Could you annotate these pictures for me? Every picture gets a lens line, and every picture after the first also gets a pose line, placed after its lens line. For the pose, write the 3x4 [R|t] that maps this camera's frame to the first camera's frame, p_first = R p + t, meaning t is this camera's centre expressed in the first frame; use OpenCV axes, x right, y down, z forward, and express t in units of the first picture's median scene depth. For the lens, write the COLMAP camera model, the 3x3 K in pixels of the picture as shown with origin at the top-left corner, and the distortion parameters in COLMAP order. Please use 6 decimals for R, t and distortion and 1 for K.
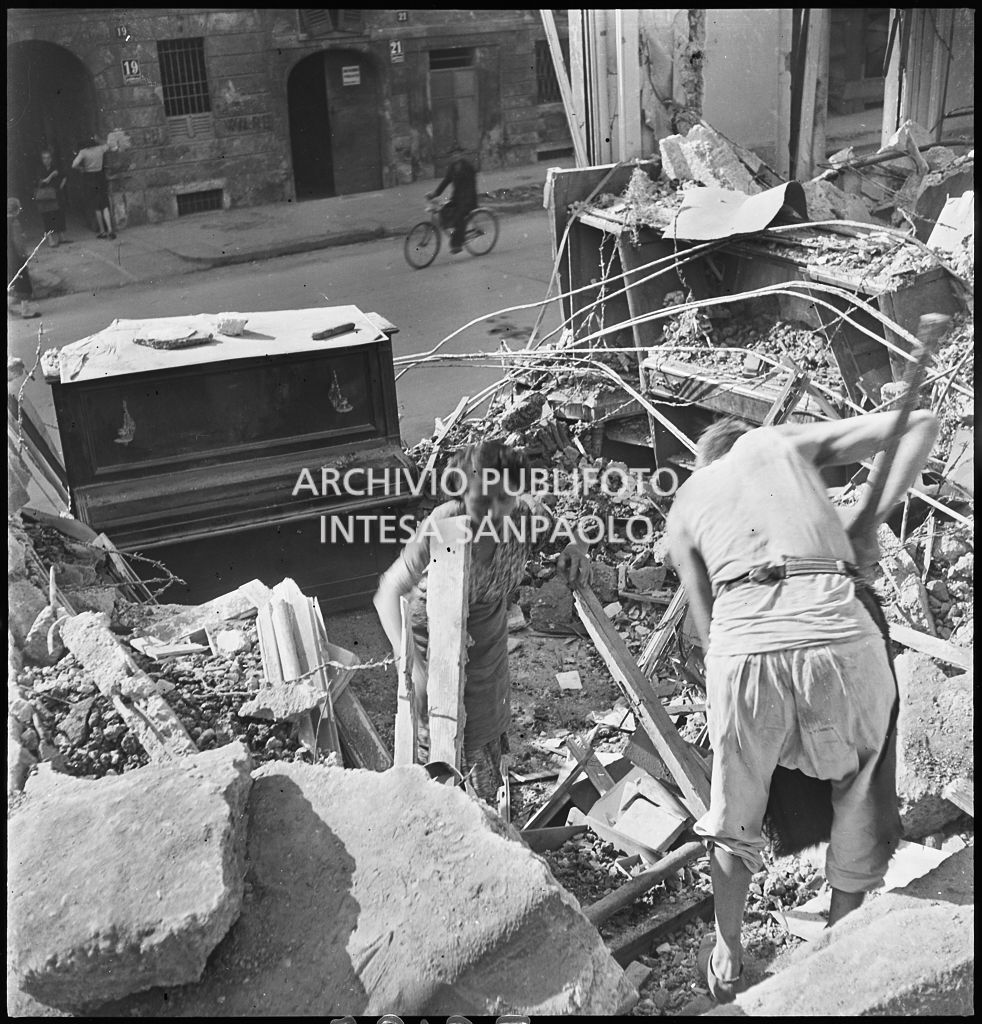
lens RADIAL K [[1270.7, 0, 491.9], [0, 1270.7, 518.0], [0, 0, 1]] dist [0.019015, -0.101449]
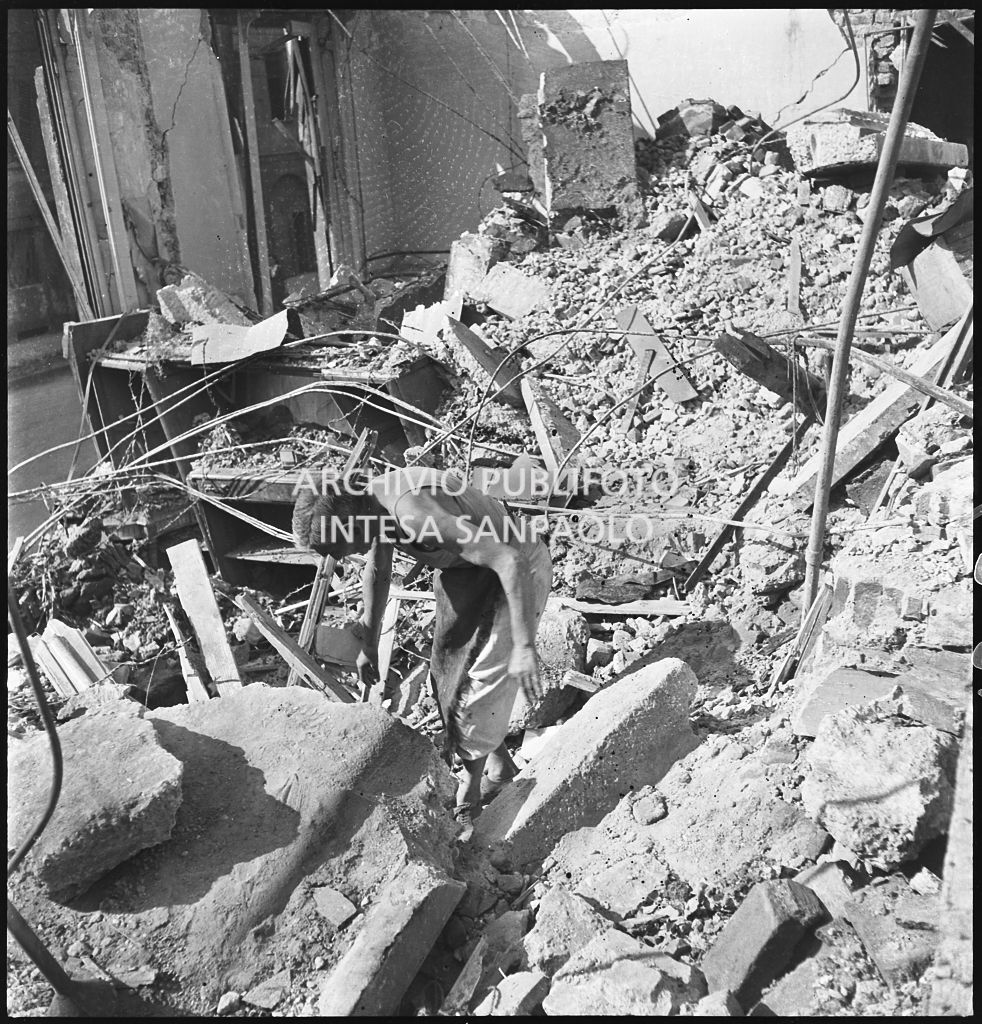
lens RADIAL K [[1254.4, 0, 460.3], [0, 1254.4, 524.7], [0, 0, 1]] dist [0.016236, -0.070587]
pose [[0.896182, -0.159121, 0.414172, -0.135258], [0.211349, 0.973866, -0.083164, 0.065365], [-0.390115, 0.162065, 0.906391, -0.108224]]
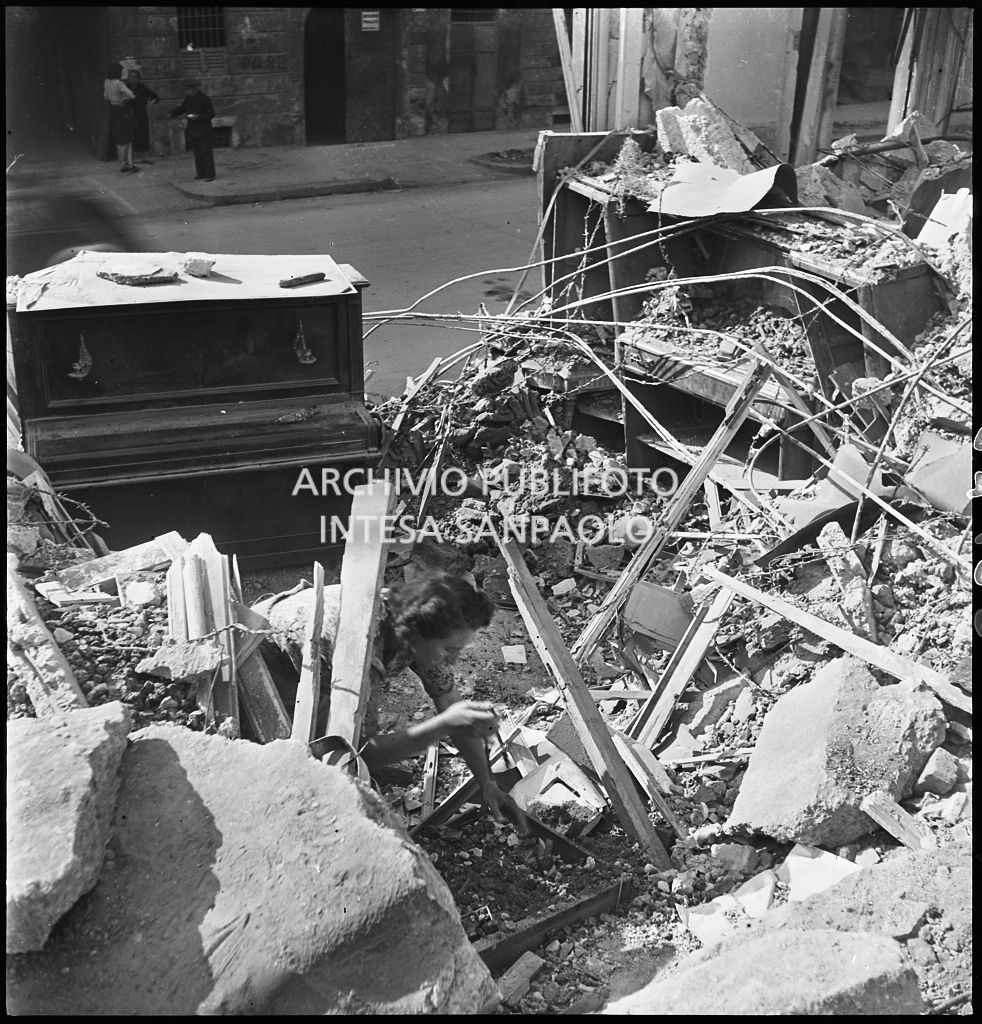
lens RADIAL K [[1272.6, 0, 488.4], [0, 1272.6, 514.7], [0, 0, 1]] dist [0.010779, -0.070544]
pose [[0.996931, 0.077961, 0.007119, 0.021803], [-0.078126, 0.996576, 0.027056, -0.004426], [-0.004985, -0.027529, 0.999609, 0.015125]]
